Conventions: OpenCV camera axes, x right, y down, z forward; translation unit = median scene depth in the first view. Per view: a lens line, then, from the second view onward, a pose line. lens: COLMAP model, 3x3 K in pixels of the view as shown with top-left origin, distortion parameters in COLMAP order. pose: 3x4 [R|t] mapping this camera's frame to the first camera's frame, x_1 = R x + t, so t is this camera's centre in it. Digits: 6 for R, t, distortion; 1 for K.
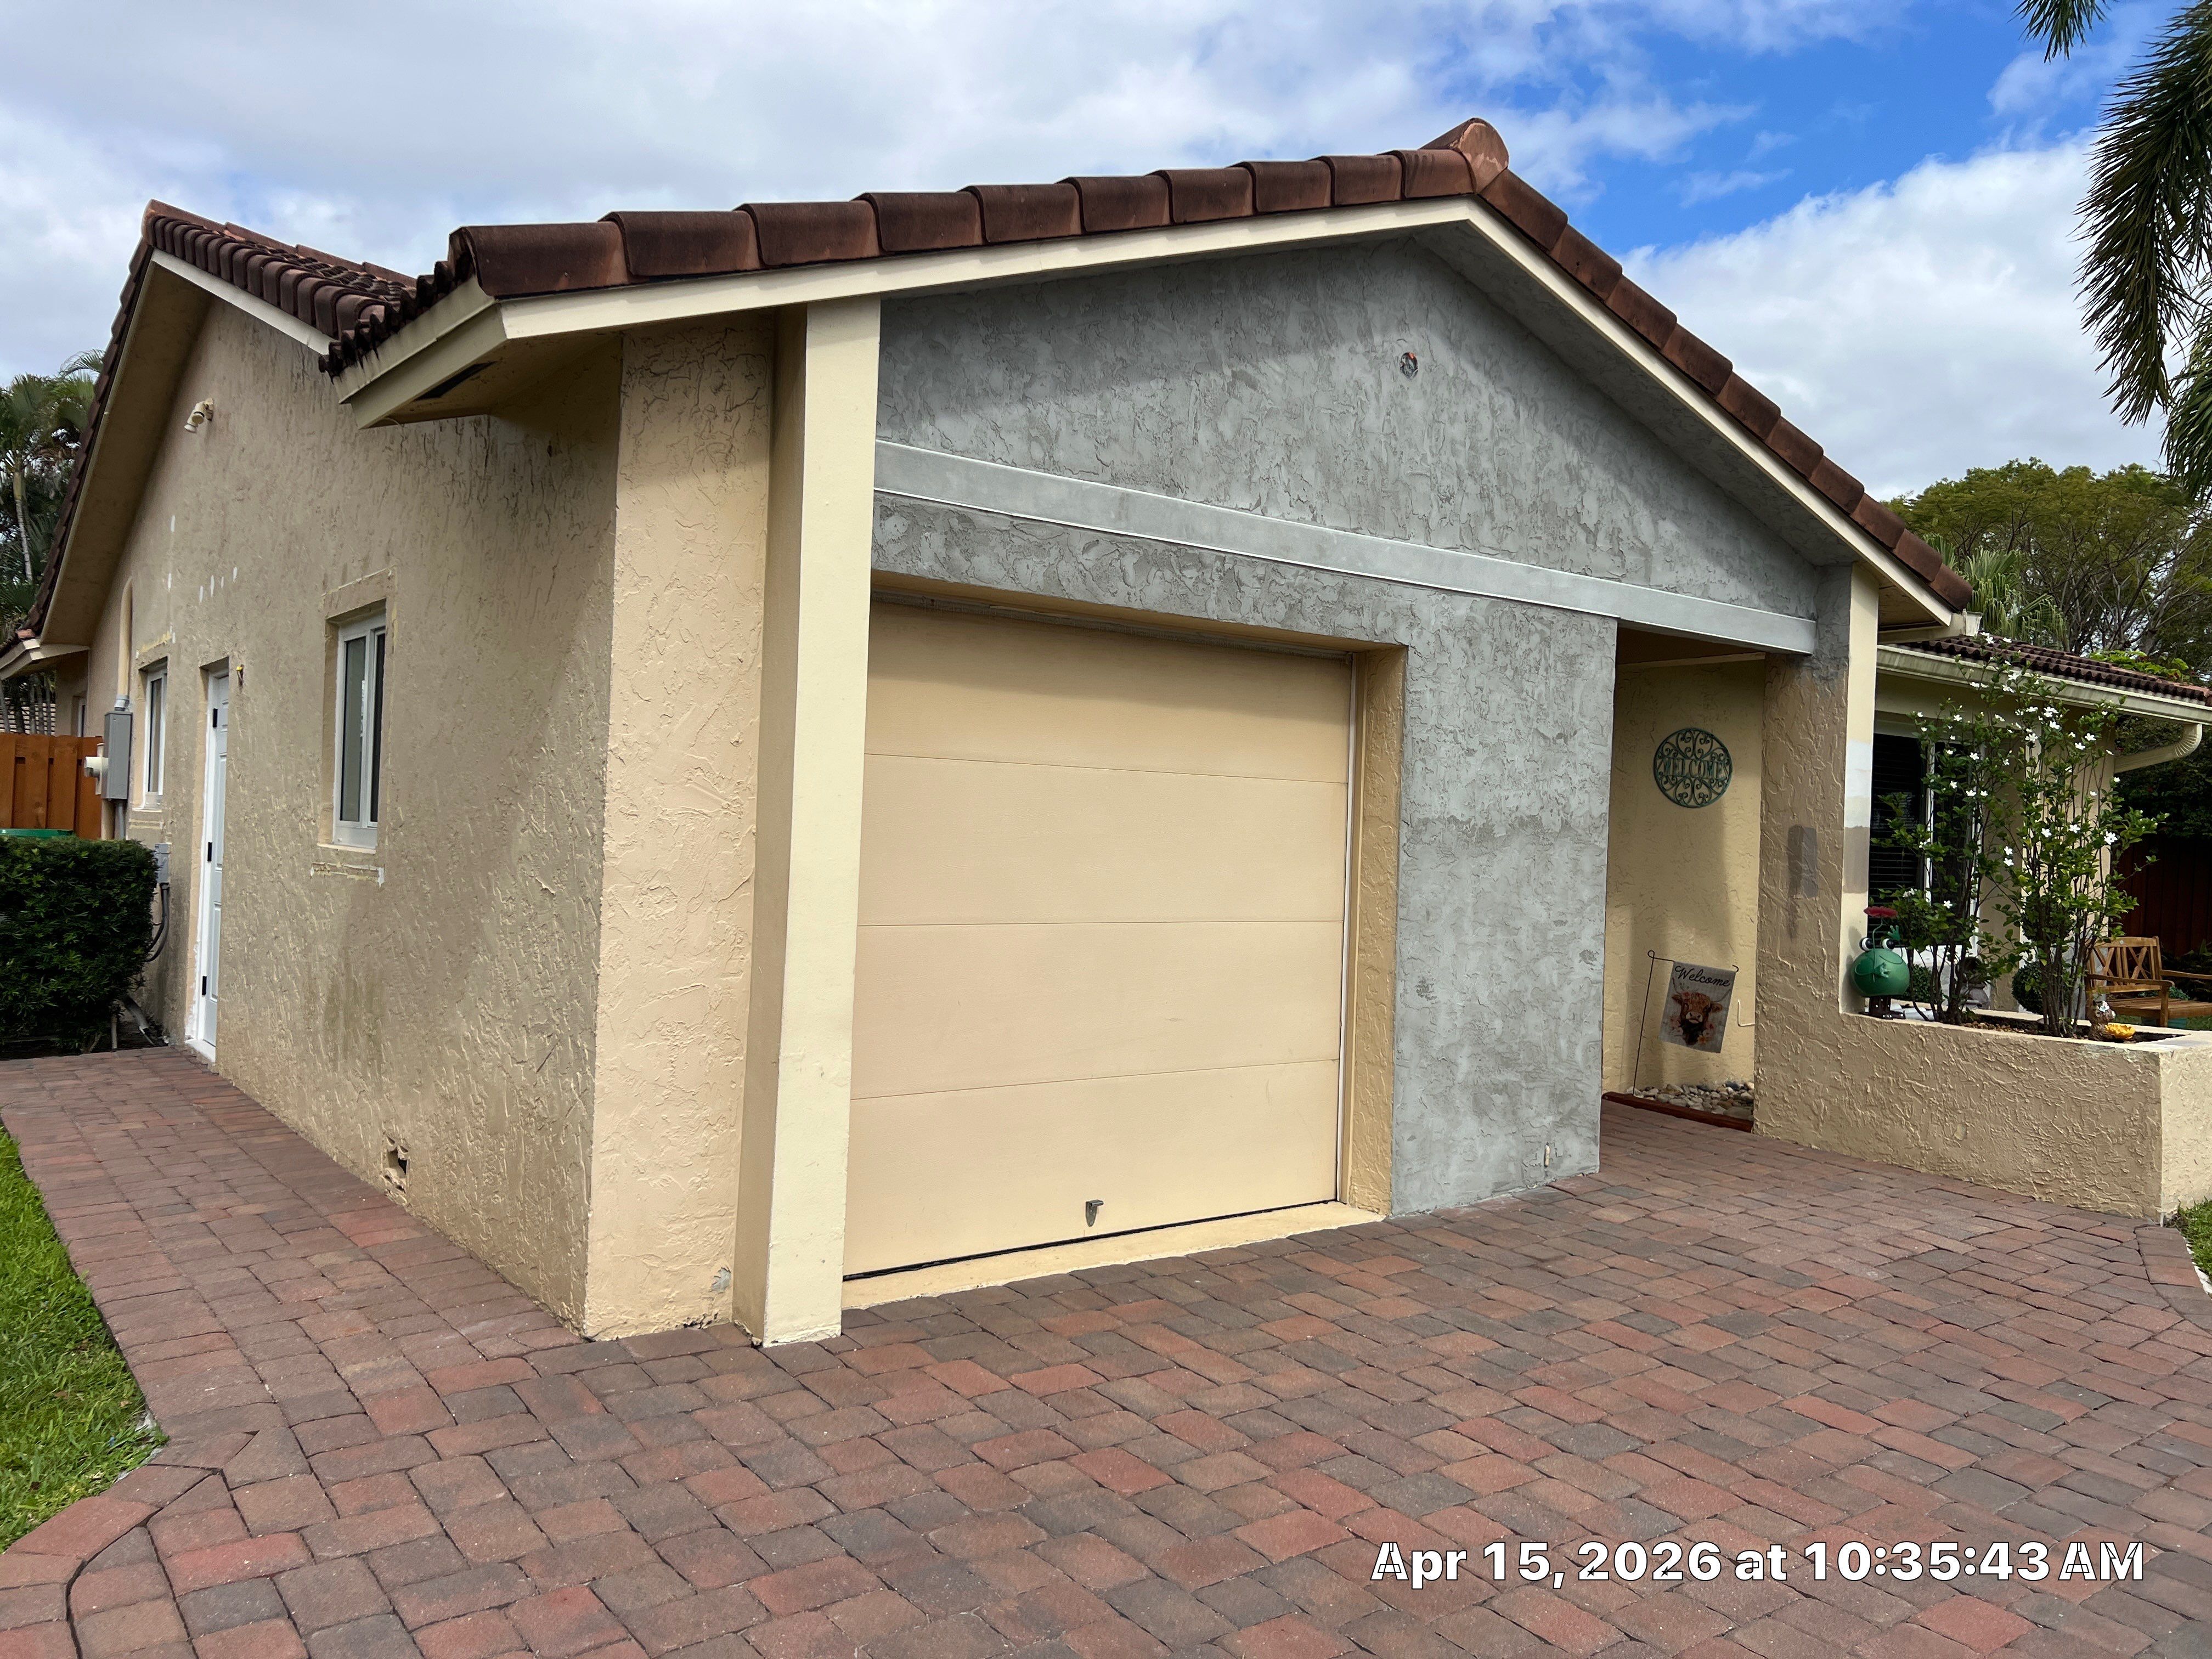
lens RADIAL K [[1643.3, 0, 1113.3], [0, 1643.3, 824.7], [0, 0, 1]] dist [0.068324, -0.074949]
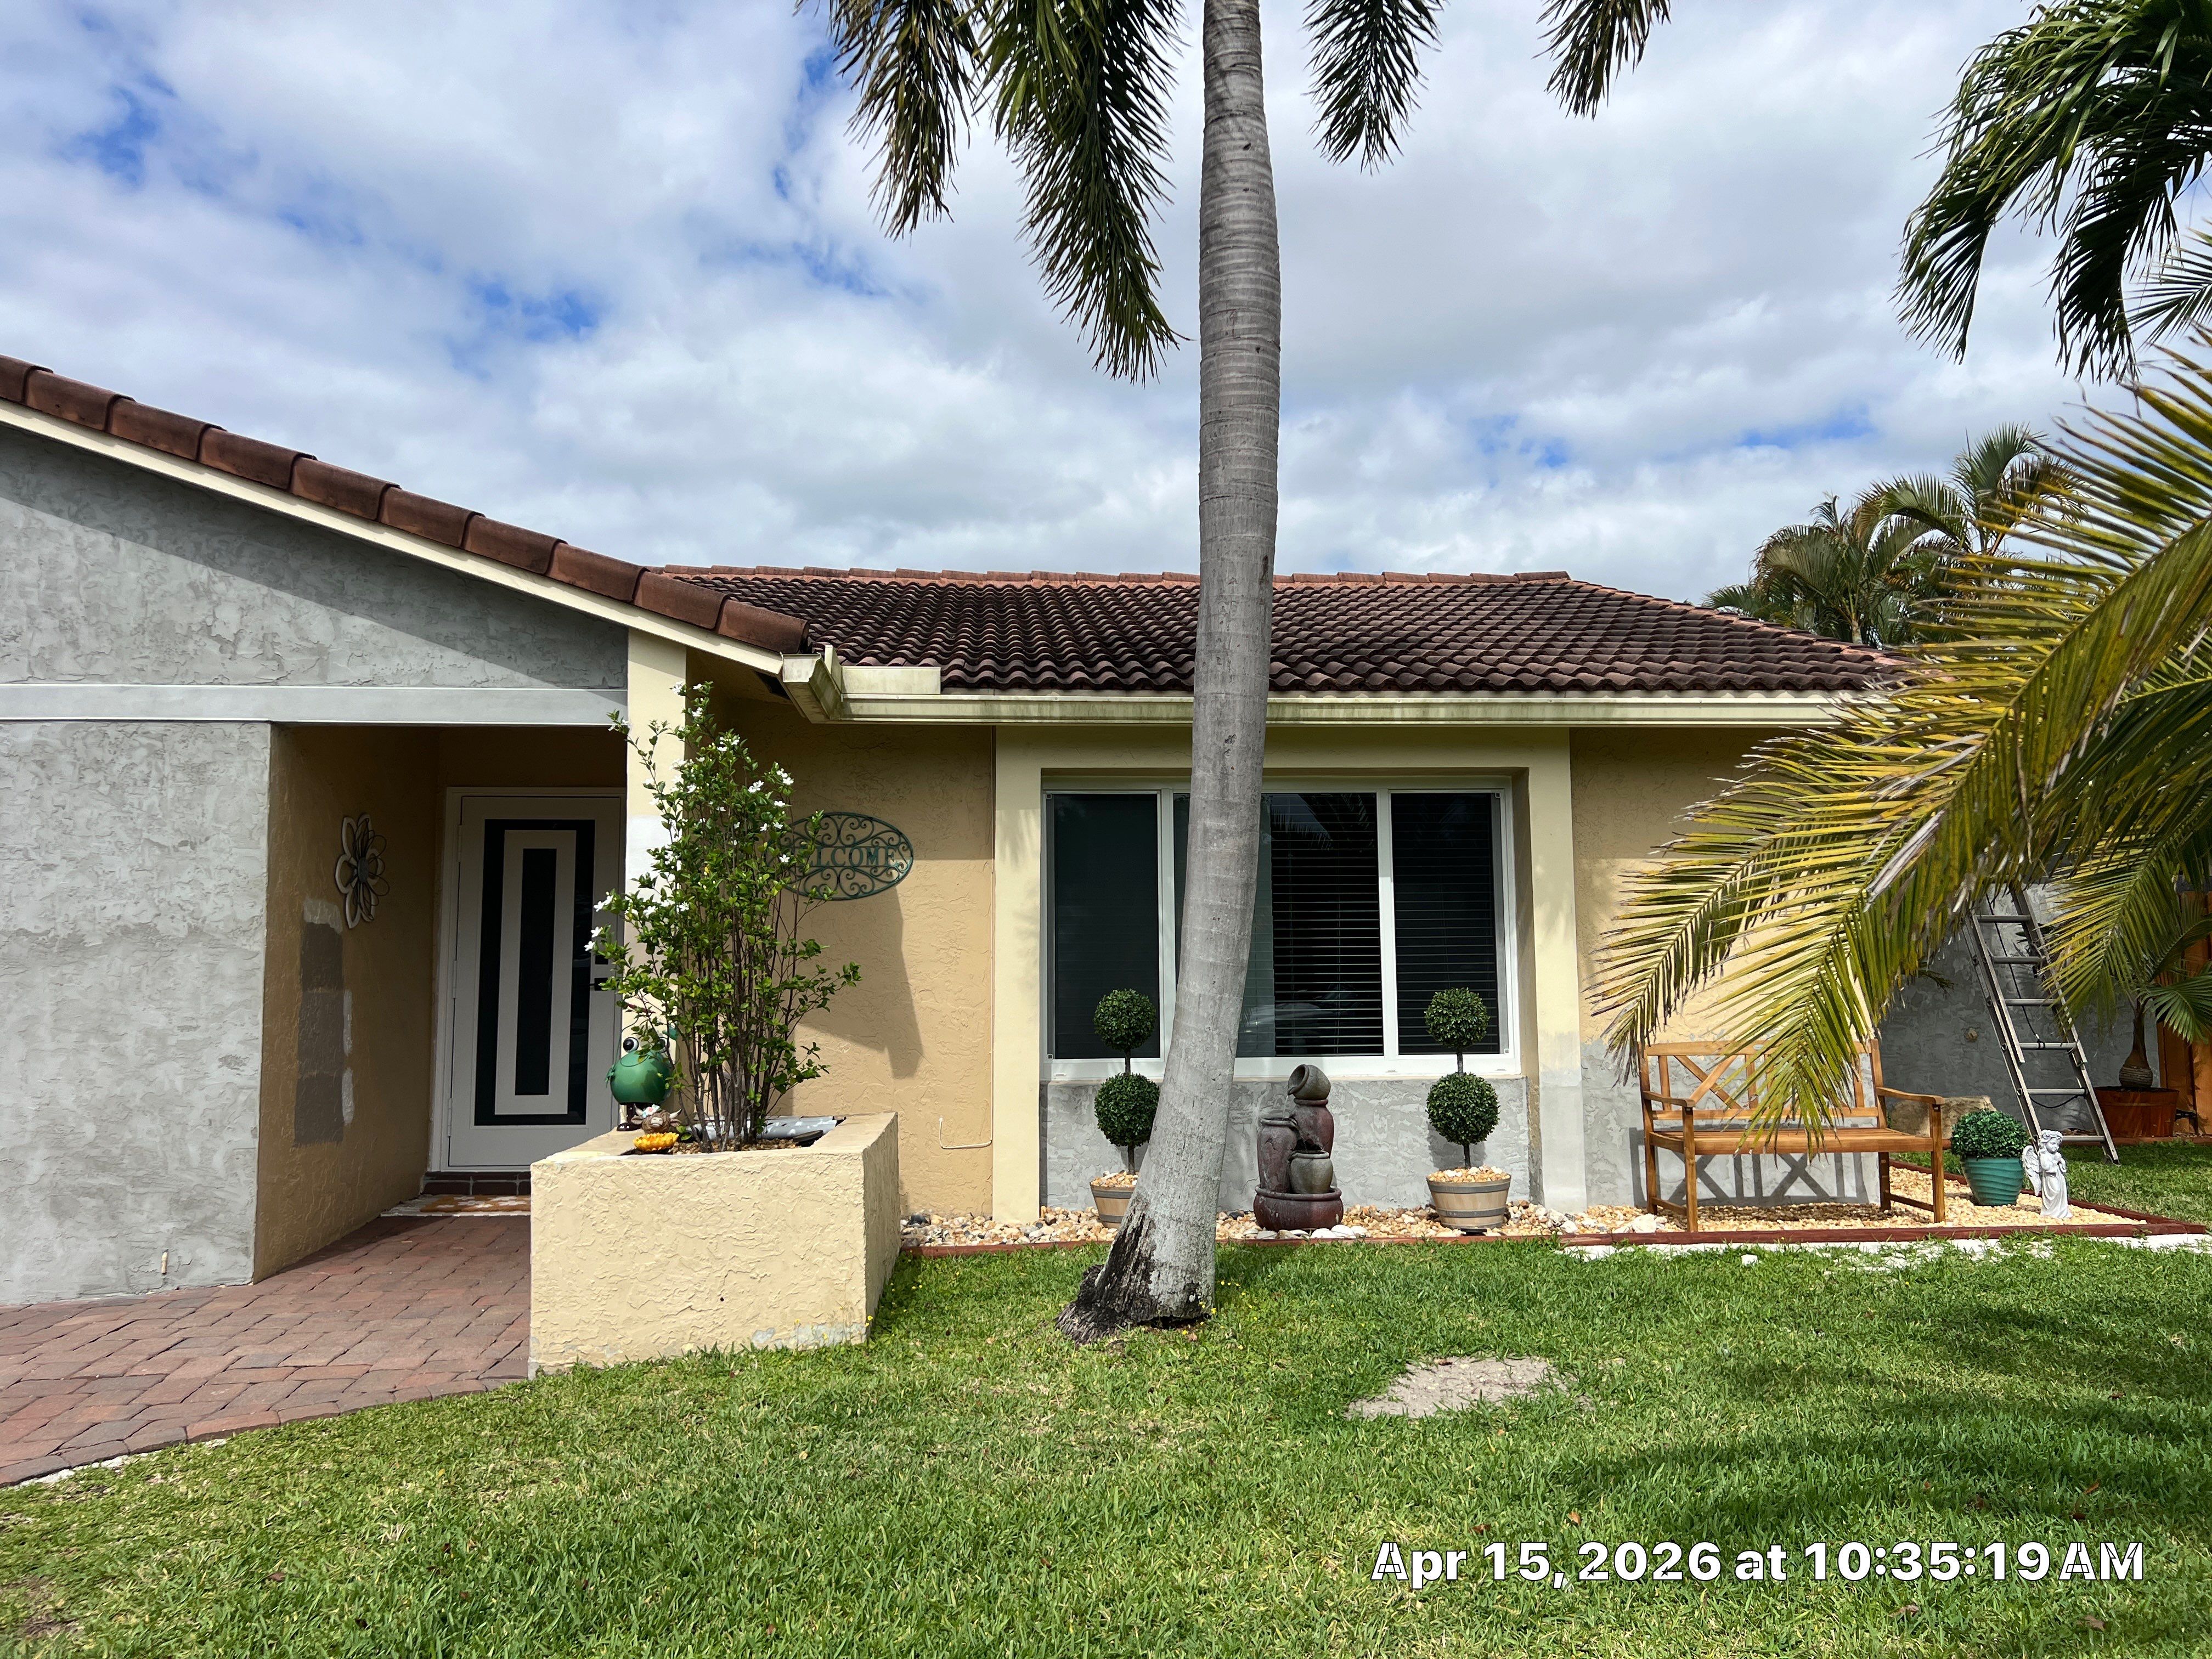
lens RADIAL K [[1643.3, 0, 1113.3], [0, 1643.3, 824.7], [0, 0, 1]] dist [0.068324, -0.074949]
pose [[0.847629, -0.089812, -0.522933, 1.350225], [0.041749, 0.993804, -0.103011, 0.067320], [0.528945, 0.065483, 0.846126, 0.450377]]
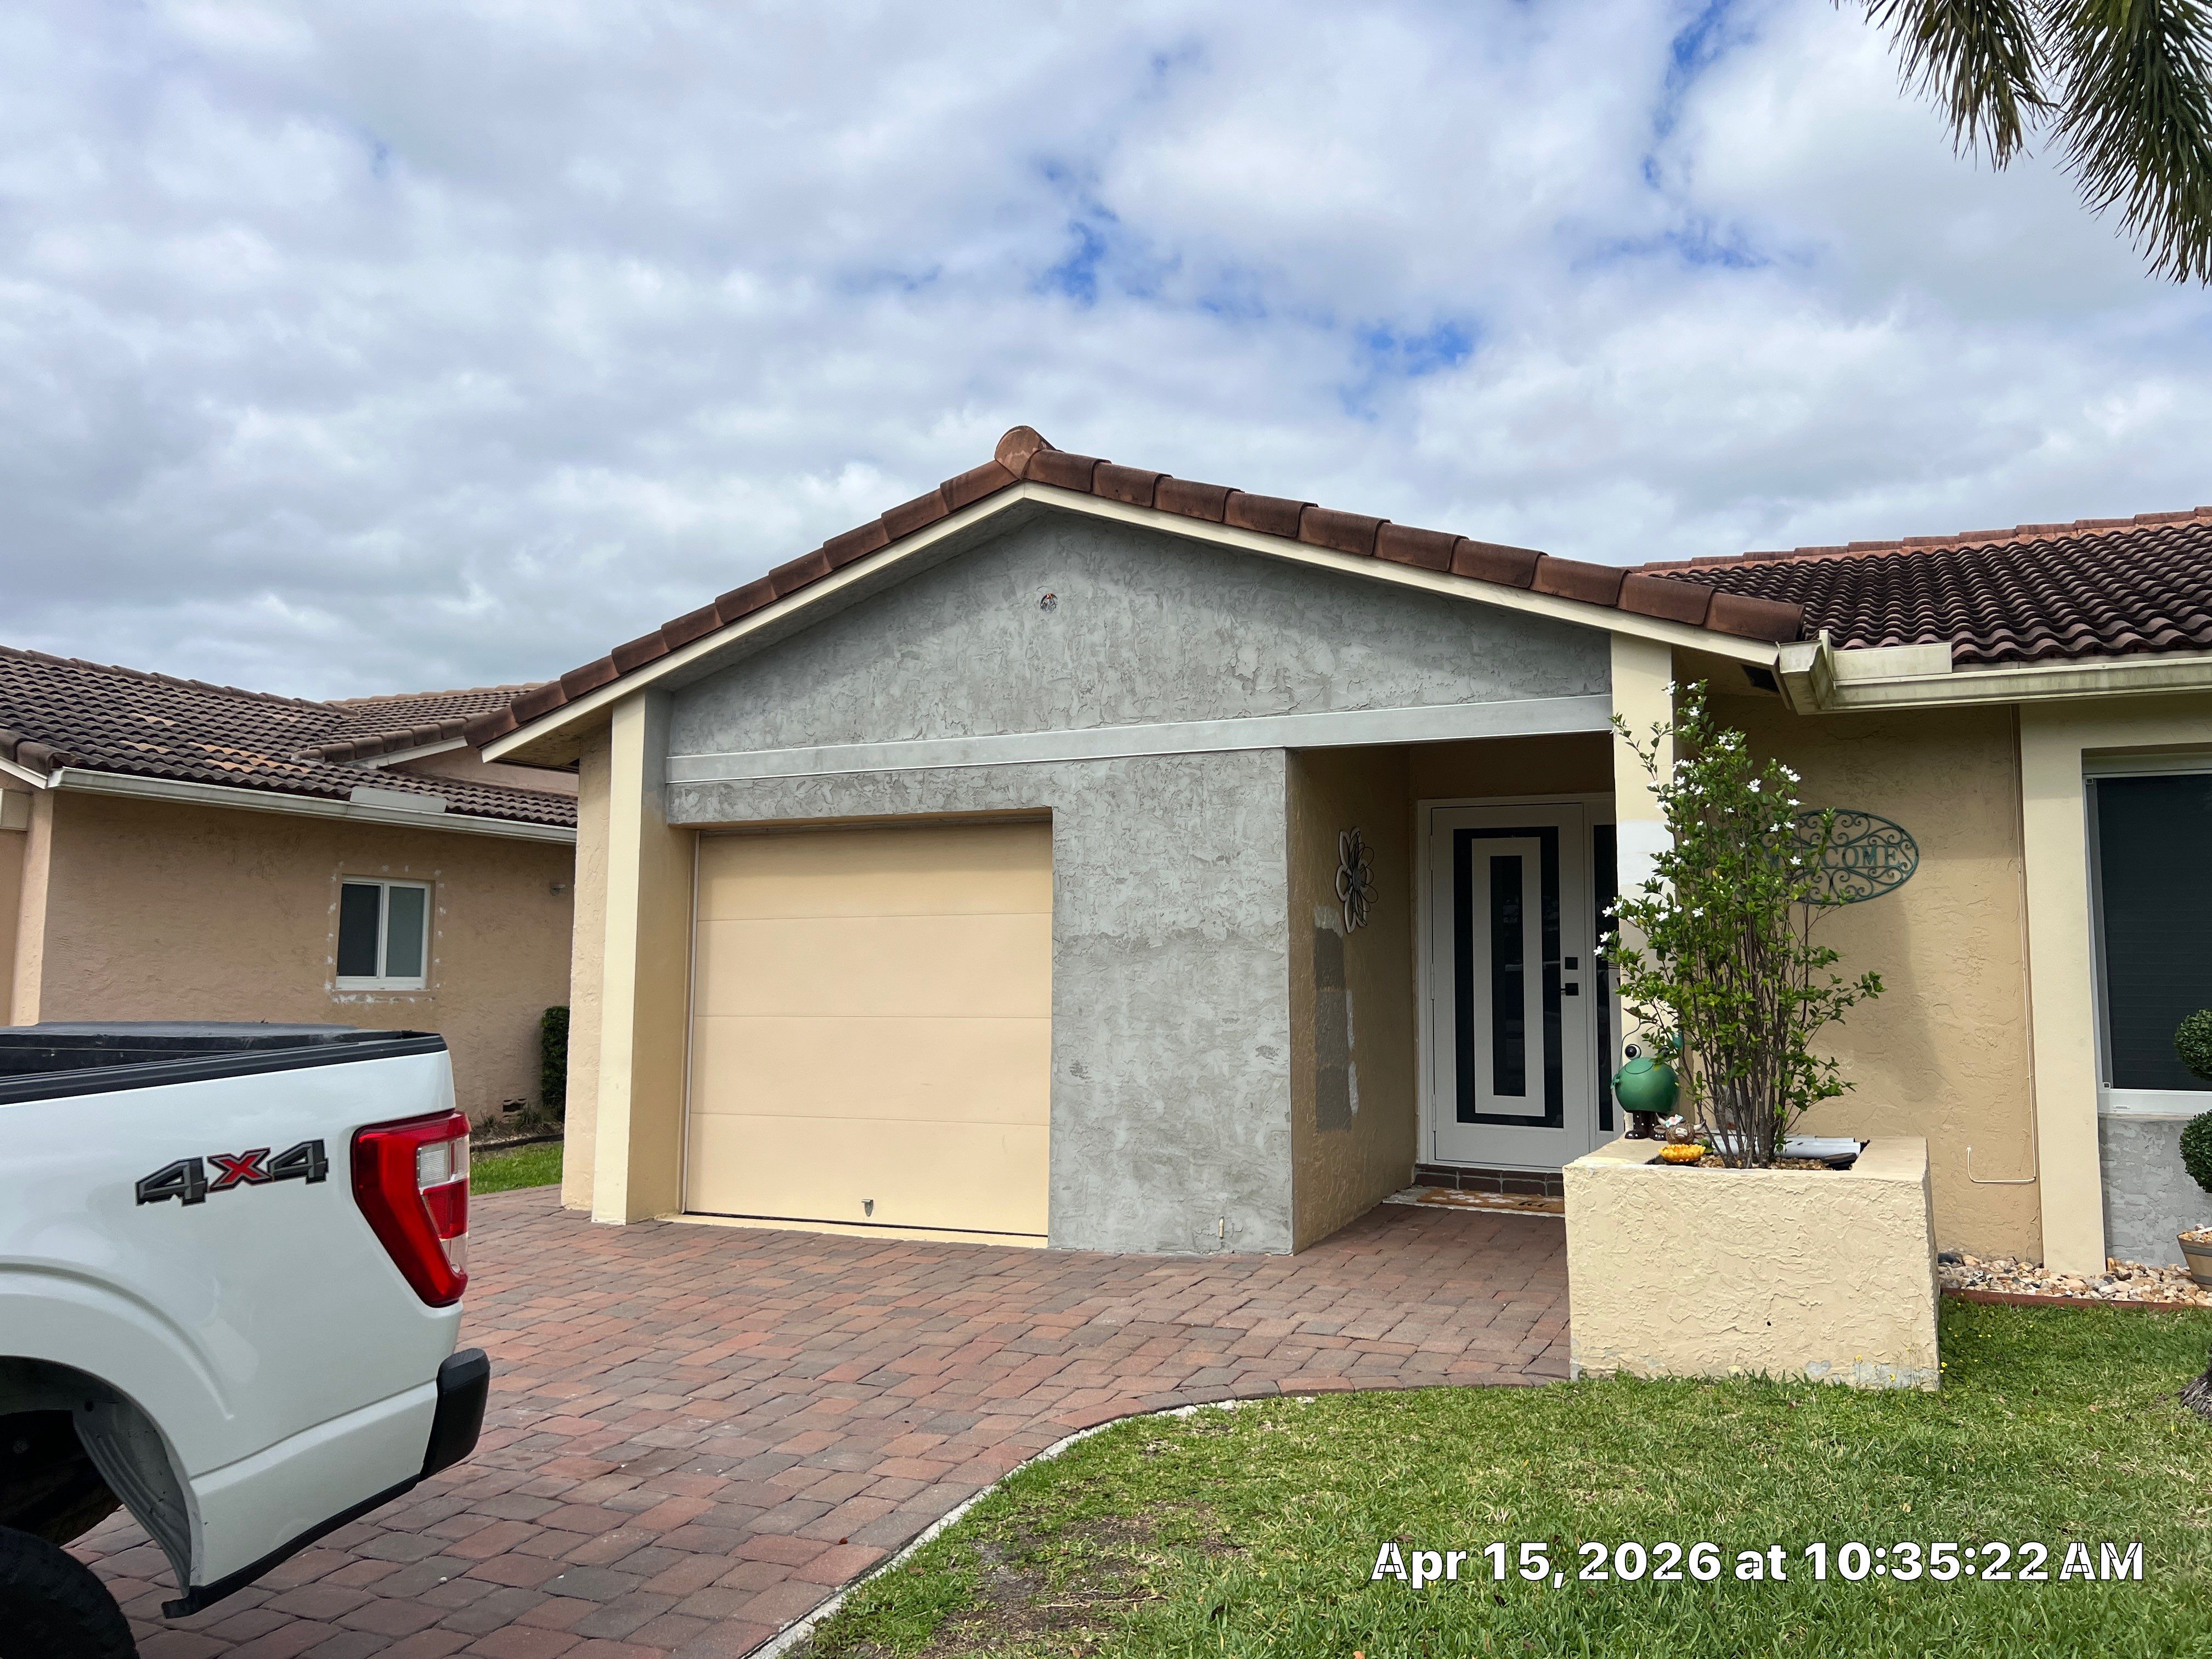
lens RADIAL K [[1640.4, 0, 1123.3], [0, 1640.4, 798.0], [0, 0, 1]] dist [0.104197, -0.160434]
pose [[0.473396, -0.129947, -0.871212, 1.305837], [0.017382, 0.990244, -0.138257, 0.065880], [0.880678, 0.050307, 0.471036, 0.407600]]
